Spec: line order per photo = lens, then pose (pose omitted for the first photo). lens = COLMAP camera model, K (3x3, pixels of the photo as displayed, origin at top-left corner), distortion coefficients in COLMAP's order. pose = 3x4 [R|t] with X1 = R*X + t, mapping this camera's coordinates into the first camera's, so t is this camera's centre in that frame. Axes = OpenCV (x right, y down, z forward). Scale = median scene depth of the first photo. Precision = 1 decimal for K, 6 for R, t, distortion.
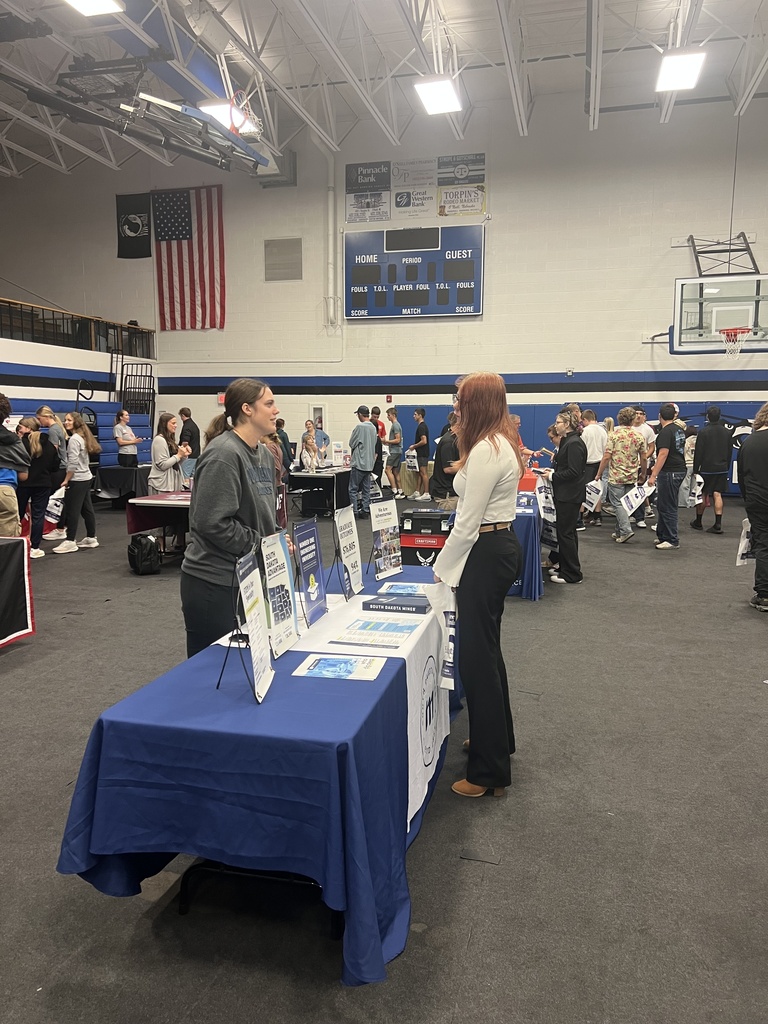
lens RADIAL K [[765.8, 0, 382.5], [0, 765.8, 514.9], [0, 0, 1]] dist [0.021817, -0.027652]
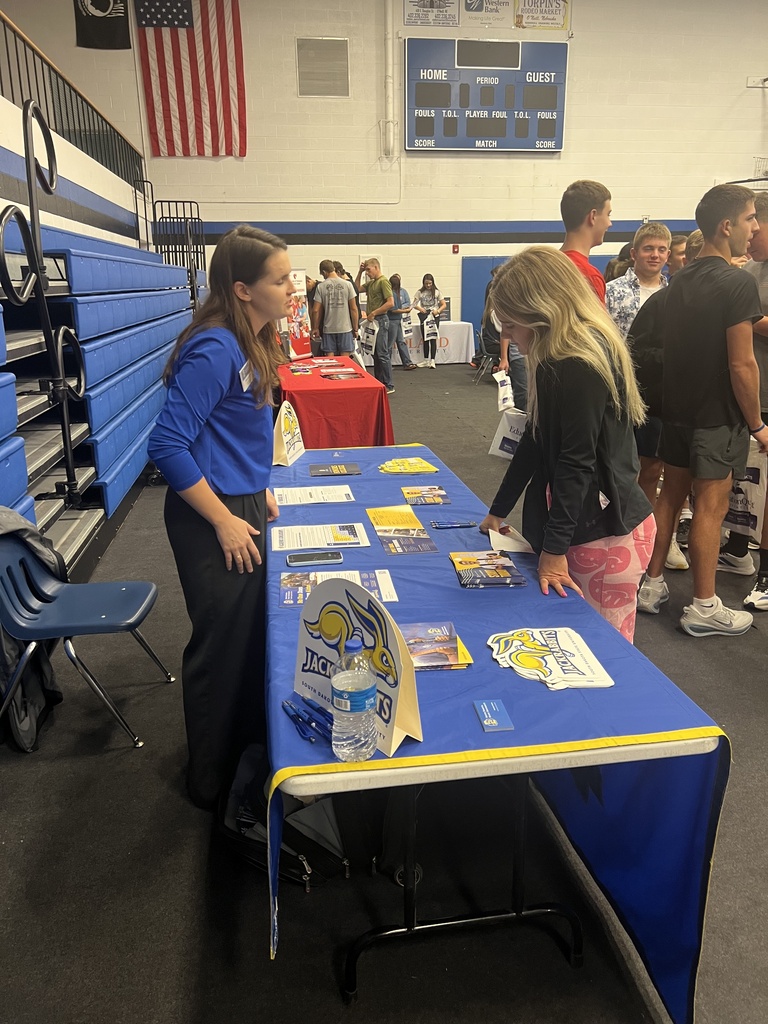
lens RADIAL K [[765.8, 0, 386.4], [0, 765.8, 510.8], [0, 0, 1]] dist [0.021817, -0.027652]
pose [[0.918427, -0.129864, 0.373668, -0.445518], [0.065894, 0.981606, 0.179188, -0.020353], [-0.390065, -0.139949, 0.910090, 0.191318]]
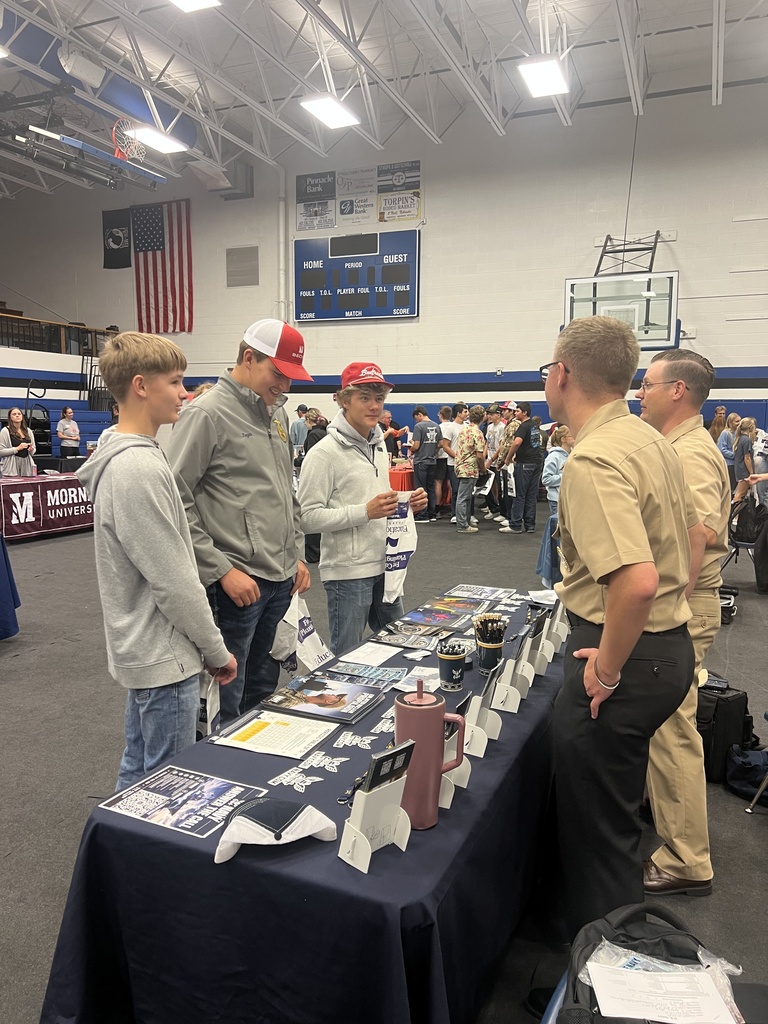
lens RADIAL K [[765.8, 0, 379.6], [0, 765.8, 511.9], [0, 0, 1]] dist [0.021817, -0.027652]
pose [[0.990287, 0.021943, -0.137297, 0.221989], [-0.022587, 0.999740, -0.003131, 0.006505], [0.137193, 0.006202, 0.990525, -0.027672]]
